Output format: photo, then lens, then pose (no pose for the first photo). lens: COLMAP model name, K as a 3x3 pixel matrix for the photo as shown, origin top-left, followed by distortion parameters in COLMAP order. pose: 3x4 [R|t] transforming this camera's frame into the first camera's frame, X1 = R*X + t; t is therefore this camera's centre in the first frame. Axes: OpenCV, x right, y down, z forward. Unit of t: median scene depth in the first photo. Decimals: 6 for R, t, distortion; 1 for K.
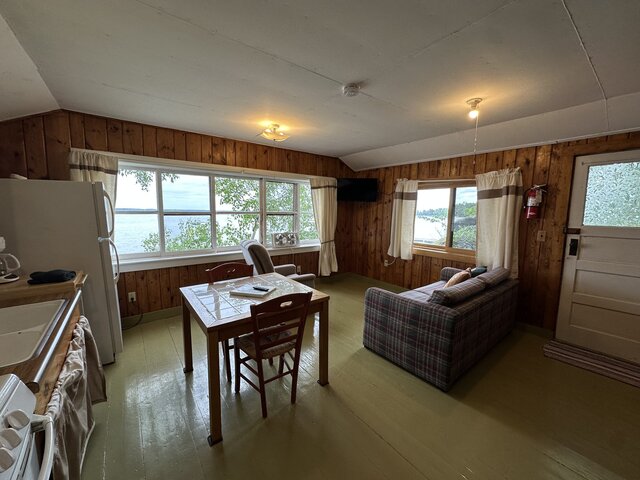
lens RADIAL K [[256.4, 0, 321.3], [0, 256.4, 239.8], [0, 0, 1]] dist [-0.005511, 0.000808]
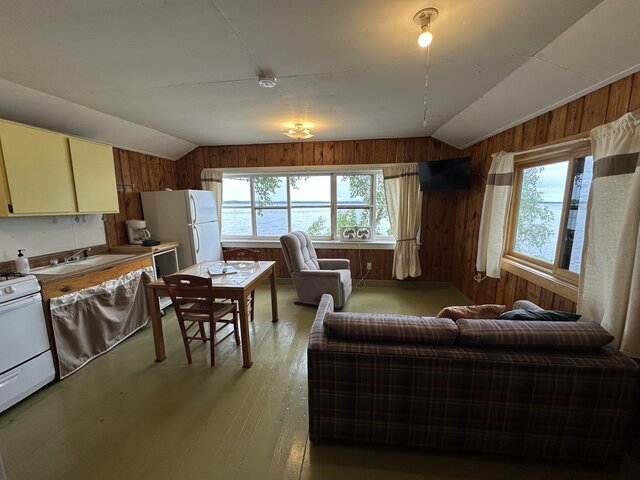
lens RADIAL K [[256.4, 0, 319.7], [0, 256.4, 240.8], [0, 0, 1]] dist [-0.005511, 0.000808]
pose [[0.702464, 0.089980, -0.706008, 0.482462], [-0.063191, 0.995944, 0.064058, -0.030223], [0.708908, -0.000385, 0.705301, 0.228196]]
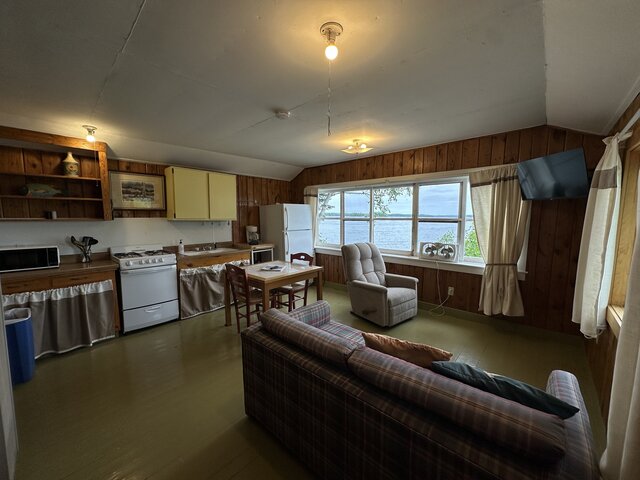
lens RADIAL K [[256.4, 0, 318.8], [0, 256.4, 240.1], [0, 0, 1]] dist [-0.005511, 0.000808]
pose [[0.158386, 0.082784, -0.983901, 0.663355], [-0.110467, 0.991709, 0.065658, -0.052484], [0.981178, 0.098290, 0.166218, 0.502379]]
